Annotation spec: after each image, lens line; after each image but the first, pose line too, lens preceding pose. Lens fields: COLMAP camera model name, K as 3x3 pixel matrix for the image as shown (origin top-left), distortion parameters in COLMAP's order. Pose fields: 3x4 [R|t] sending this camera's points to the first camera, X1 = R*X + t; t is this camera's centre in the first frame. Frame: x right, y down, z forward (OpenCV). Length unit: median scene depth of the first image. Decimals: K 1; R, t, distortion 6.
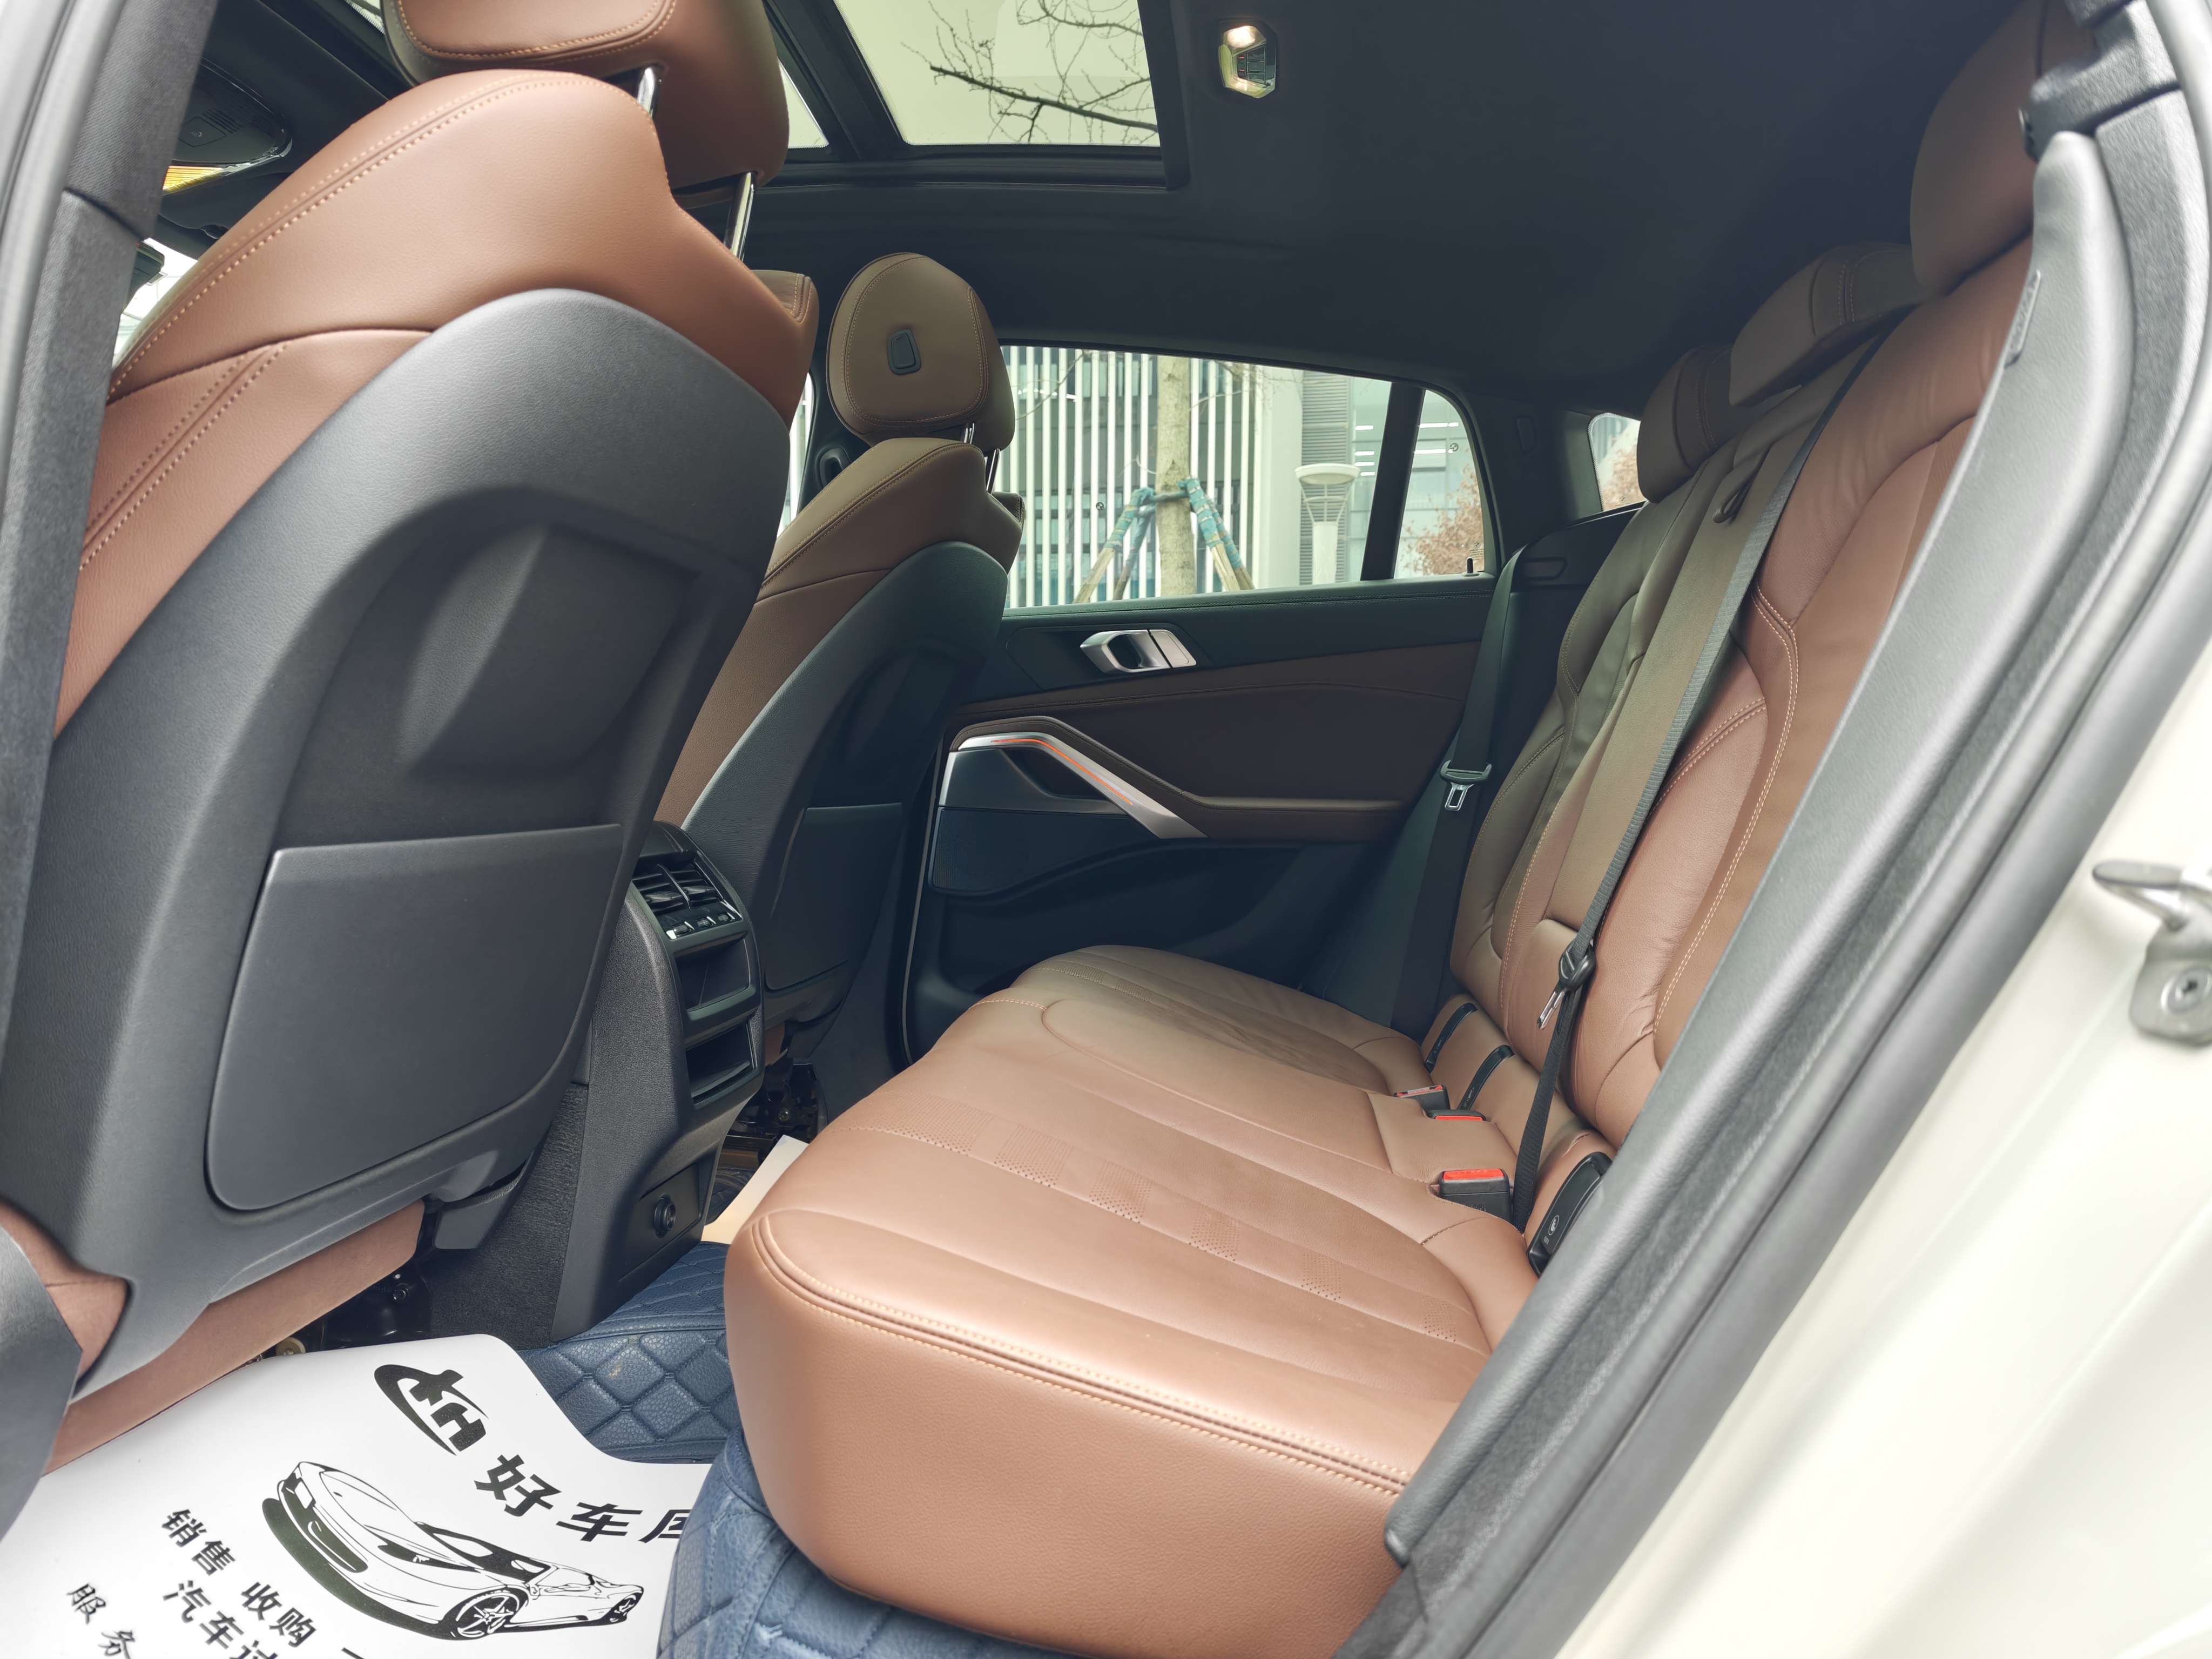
lens RADIAL K [[1513.2, 0, 1051.4], [0, 1513.2, 832.8], [0, 0, 1]] dist [0.200958, -0.230891]
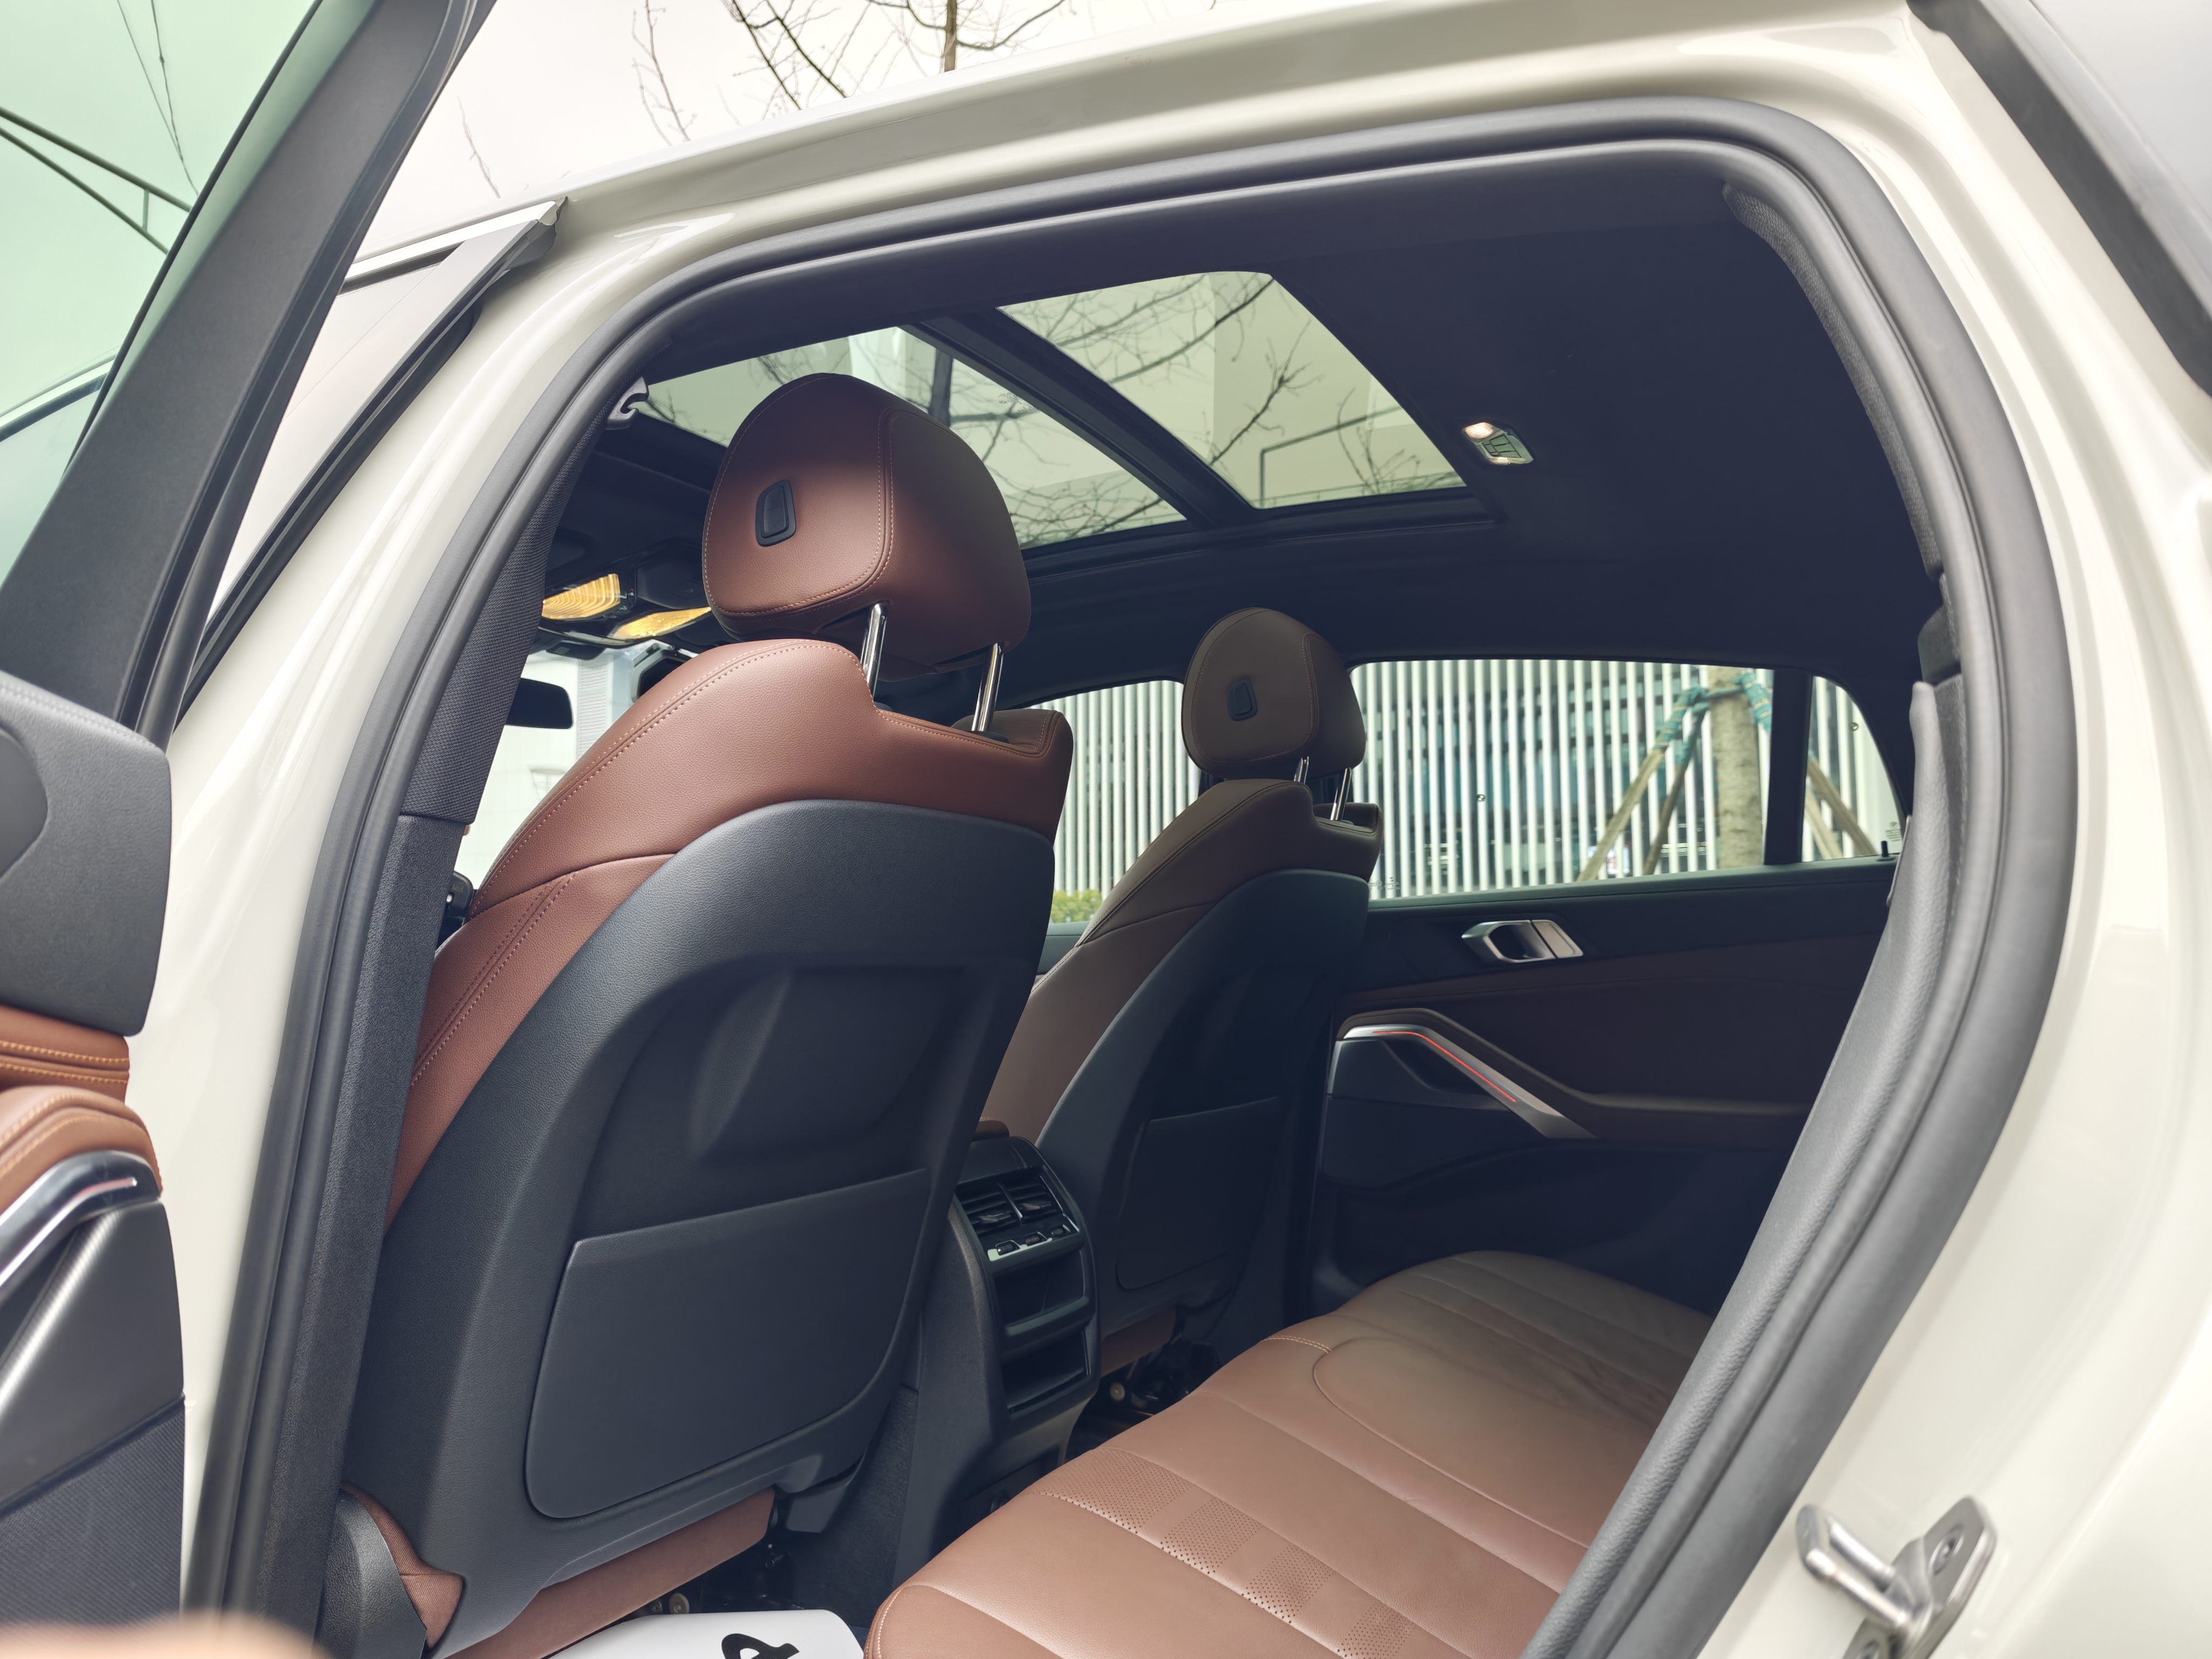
lens RADIAL K [[1526.4, 0, 1106.0], [0, 1526.4, 829.5], [0, 0, 1]] dist [0.025029, -0.043422]
pose [[0.941134, -0.037276, -0.335972, 0.211834], [-0.005075, 0.992231, -0.124304, -0.101519], [0.337996, 0.118692, 0.933633, -0.045160]]
